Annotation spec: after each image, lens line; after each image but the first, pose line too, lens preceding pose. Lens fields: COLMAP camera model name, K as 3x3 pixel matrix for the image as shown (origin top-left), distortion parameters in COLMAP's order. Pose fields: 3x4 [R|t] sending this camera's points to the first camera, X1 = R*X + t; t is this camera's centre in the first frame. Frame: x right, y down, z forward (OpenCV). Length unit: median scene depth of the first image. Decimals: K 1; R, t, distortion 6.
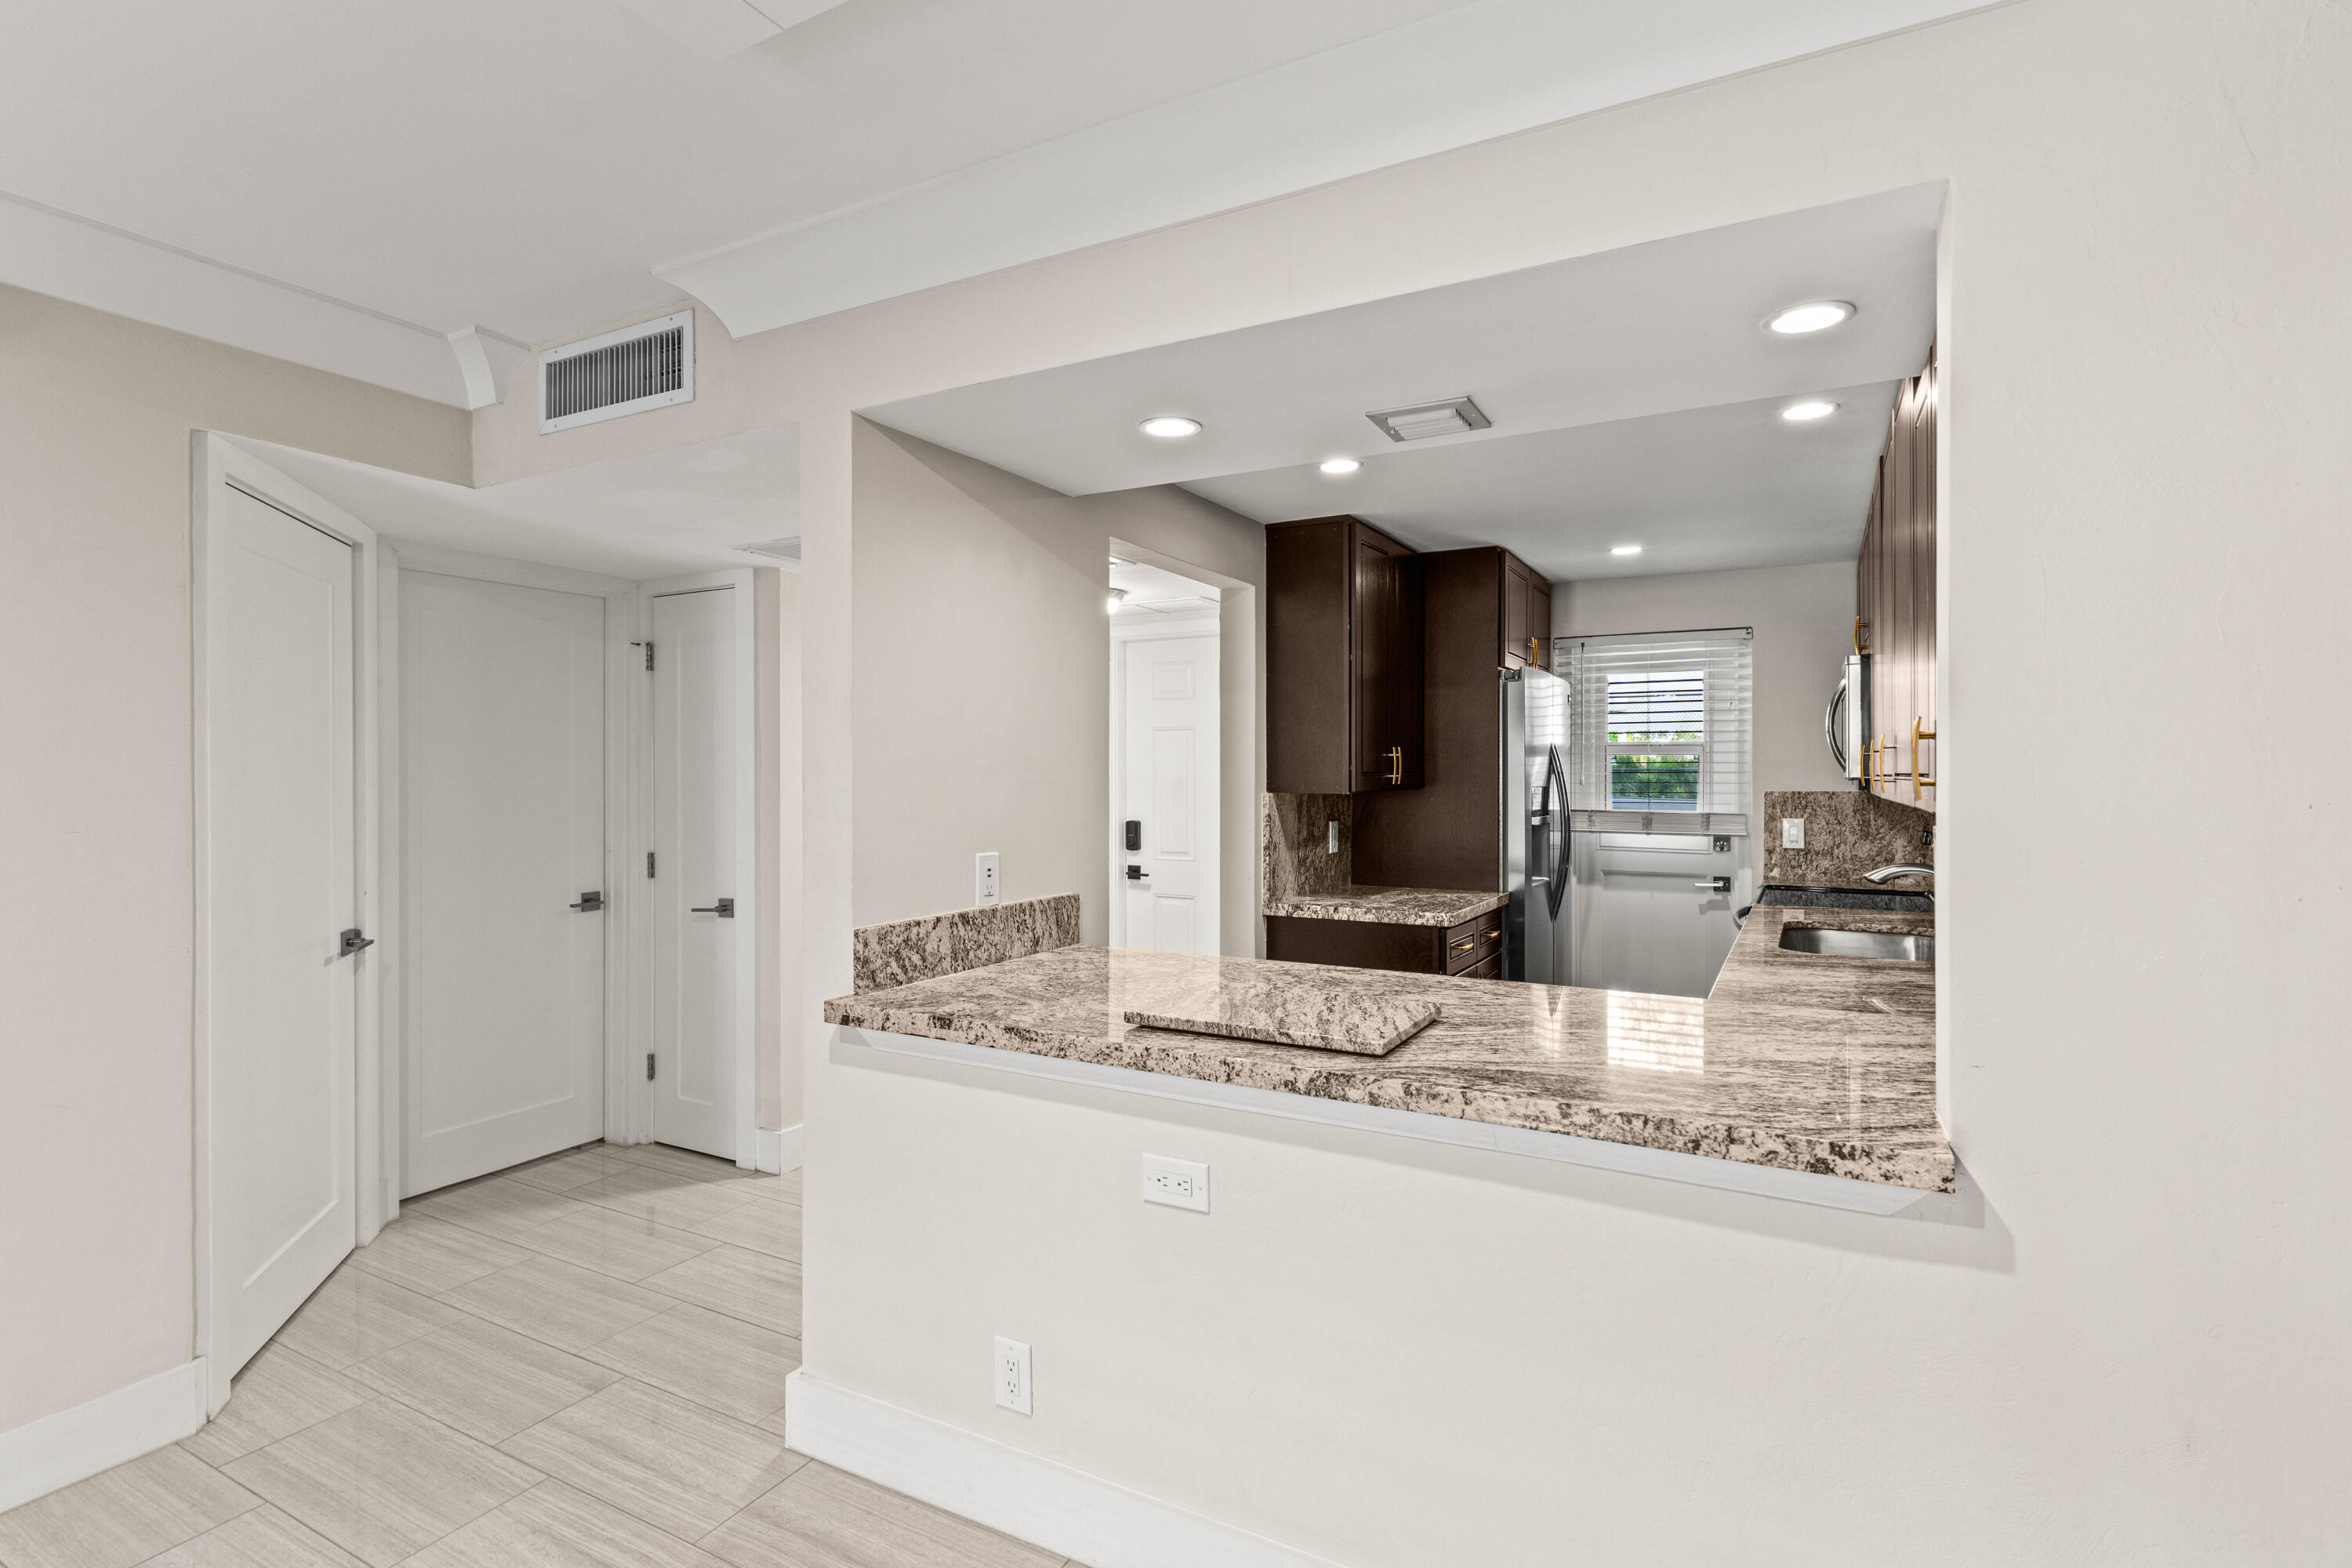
lens RADIAL K [[1132.4, 0, 1169.2], [0, 1132.4, 771.0], [0, 0, 1]] dist [0.002998, -0.000859]
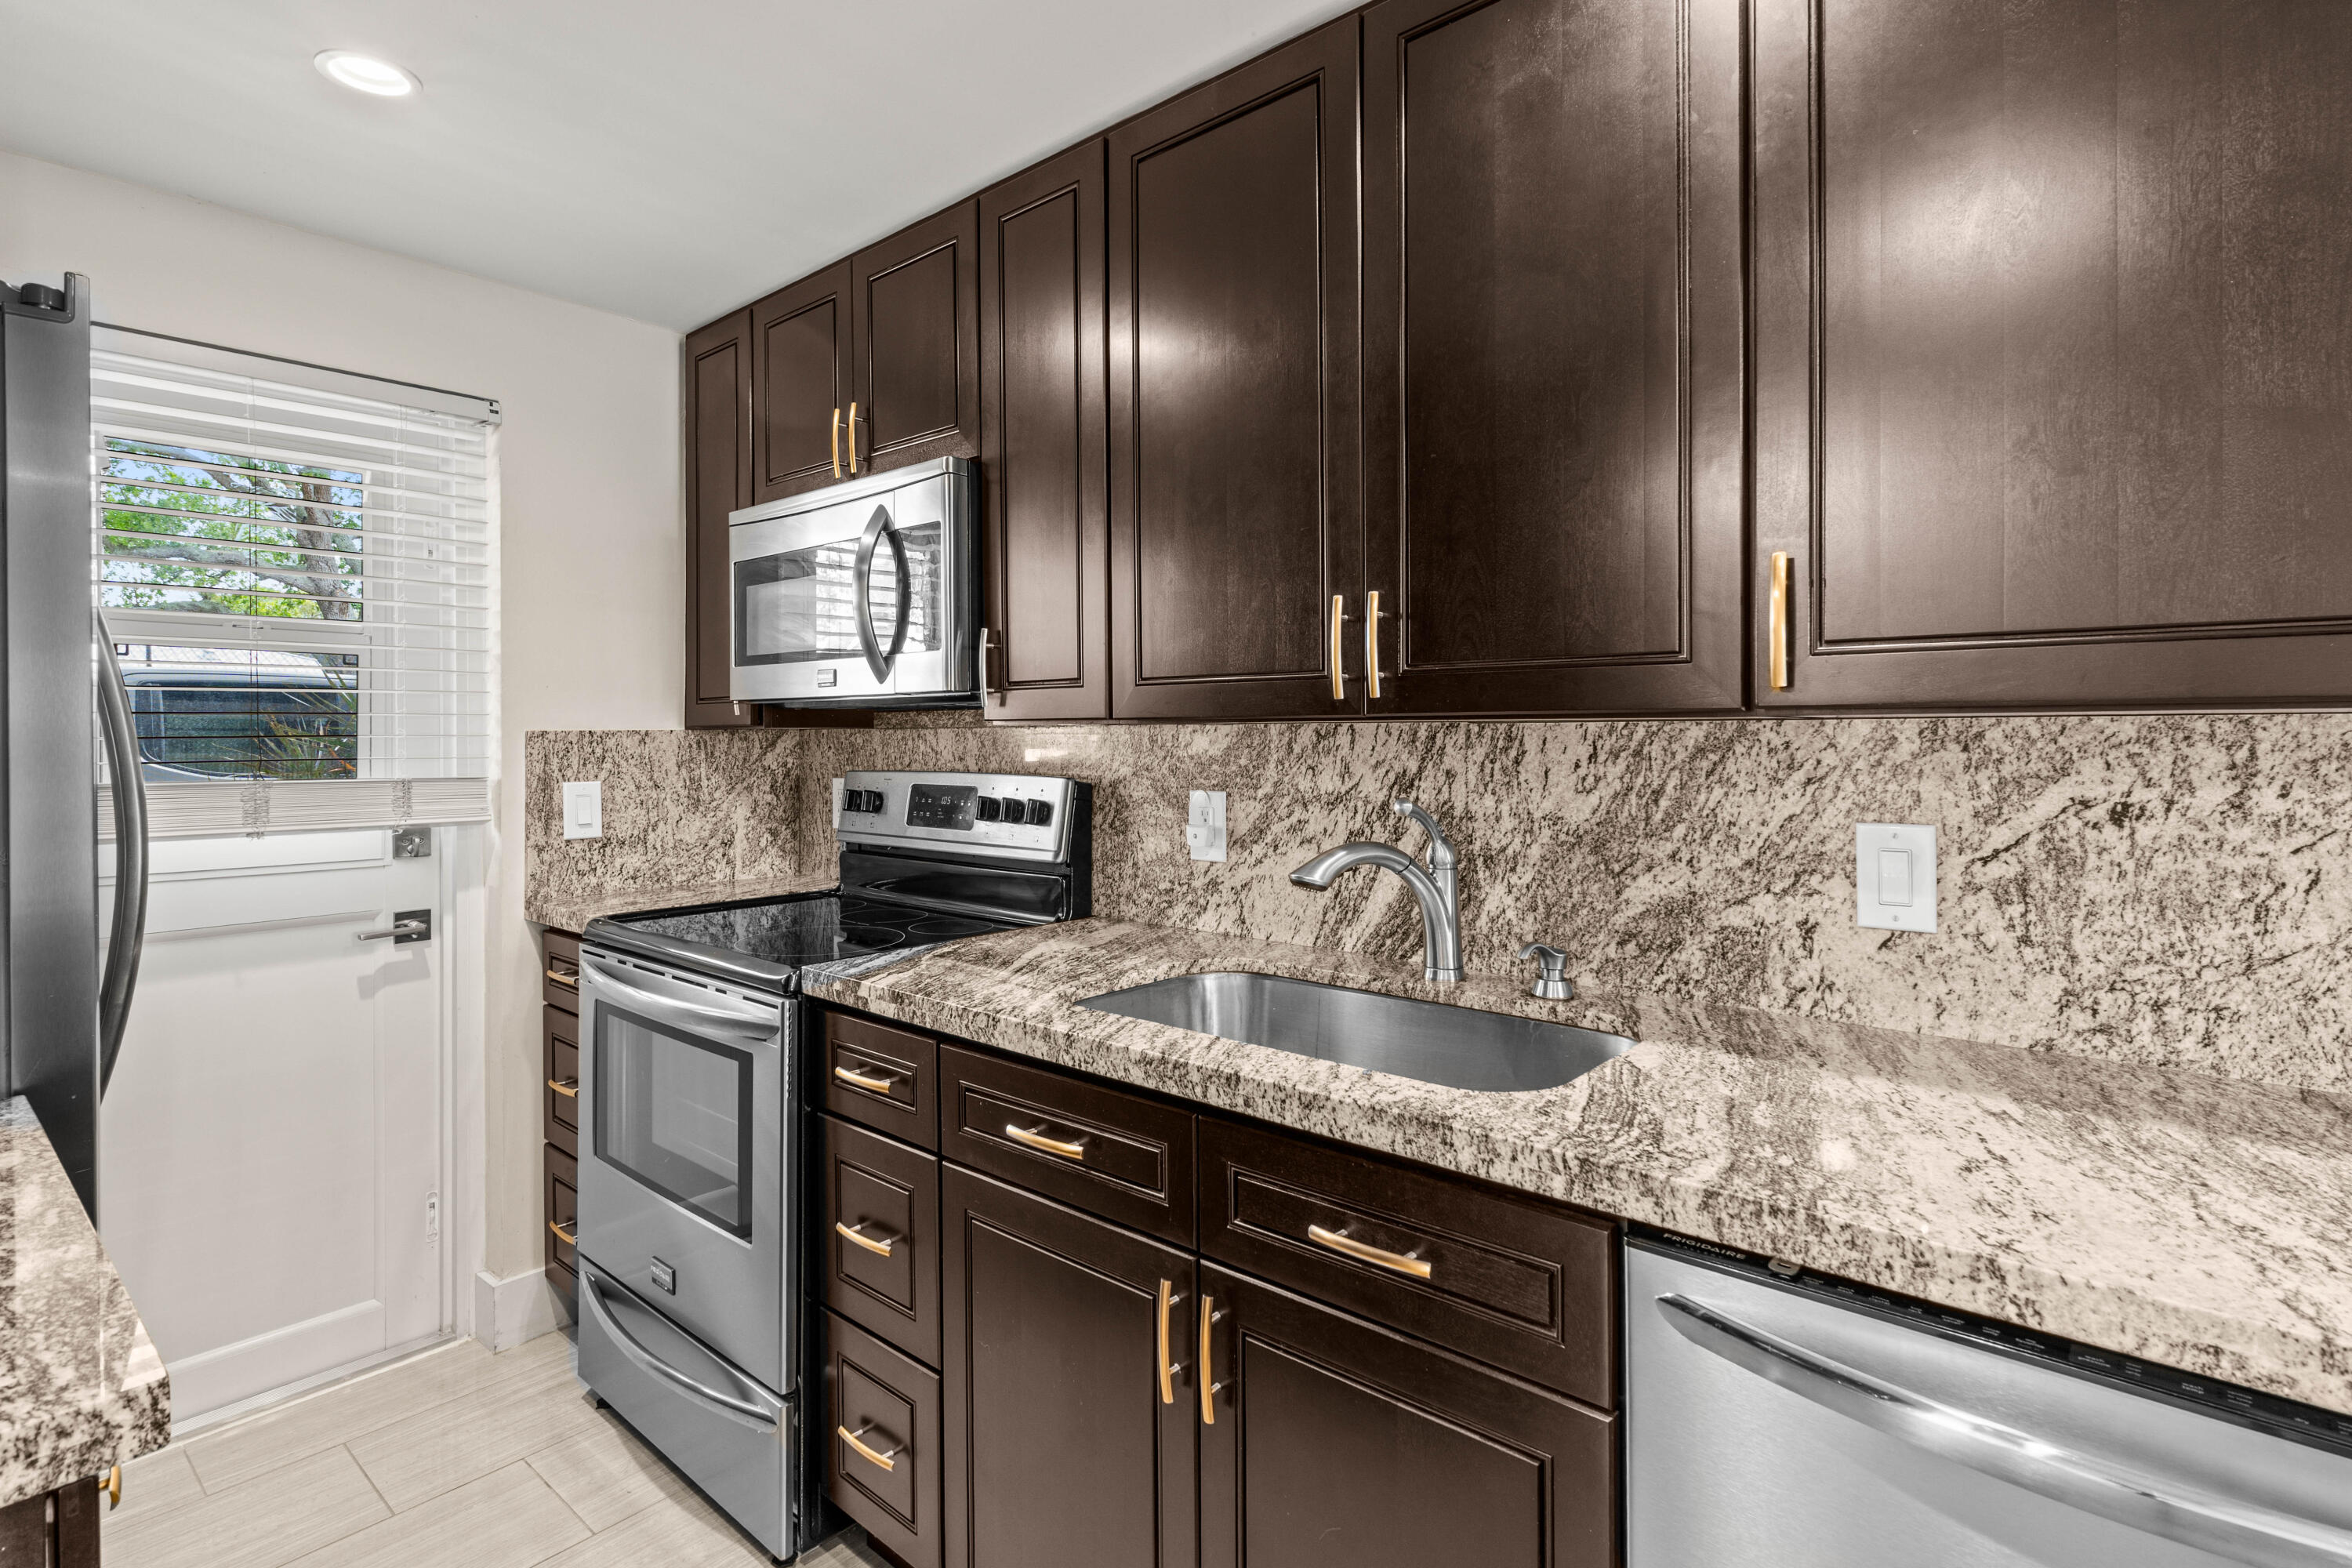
lens RADIAL K [[1153.6, 0, 1172.2], [0, 1153.6, 733.7], [0, 0, 1]] dist [0.002583, 0.000201]
pose [[0.205327, -0.000341, 0.978693, 0.093123], [0.002156, 0.999998, -0.000104, 0.023551], [-0.978691, 0.002131, 0.205327, 0.725954]]
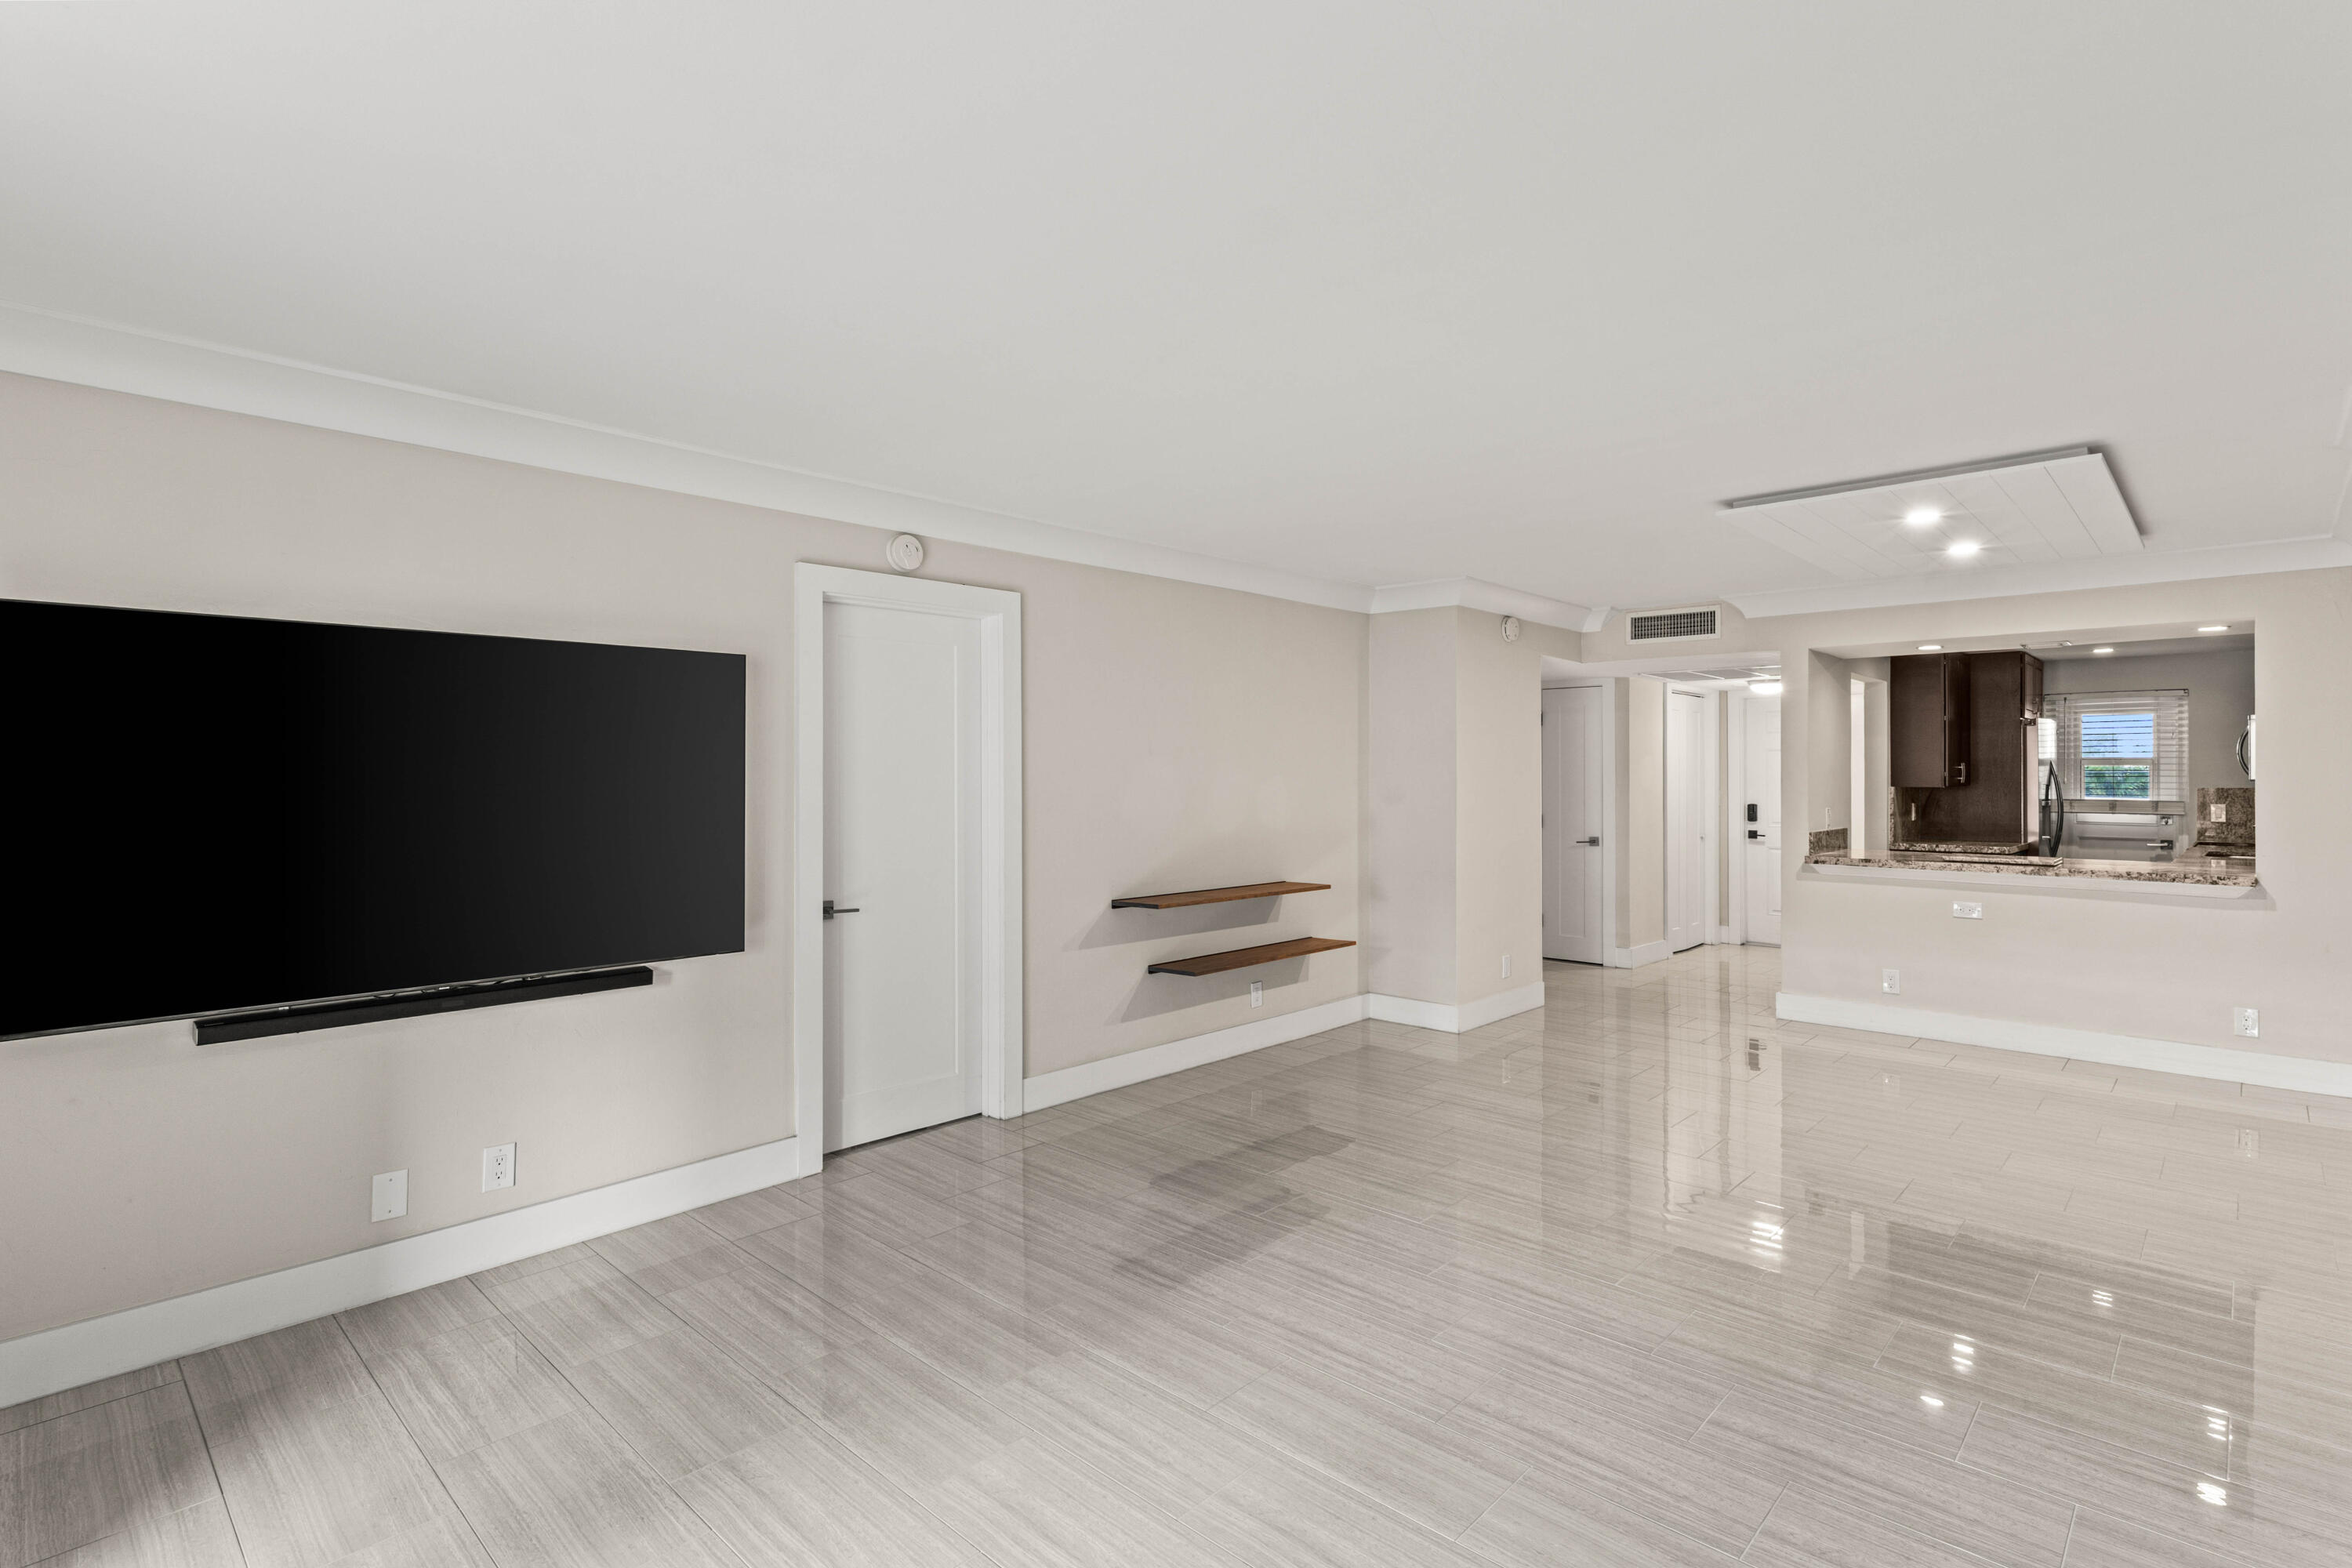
lens RADIAL K [[1132.4, 0, 1169.2], [0, 1132.4, 771.0], [0, 0, 1]] dist [0.002998, -0.000859]
pose [[0.967948, -0.000063, -0.251150, -0.614340], [-0.000292, 0.999999, -0.001377, -0.004449], [0.251150, 0.001406, 0.967947, -1.175931]]
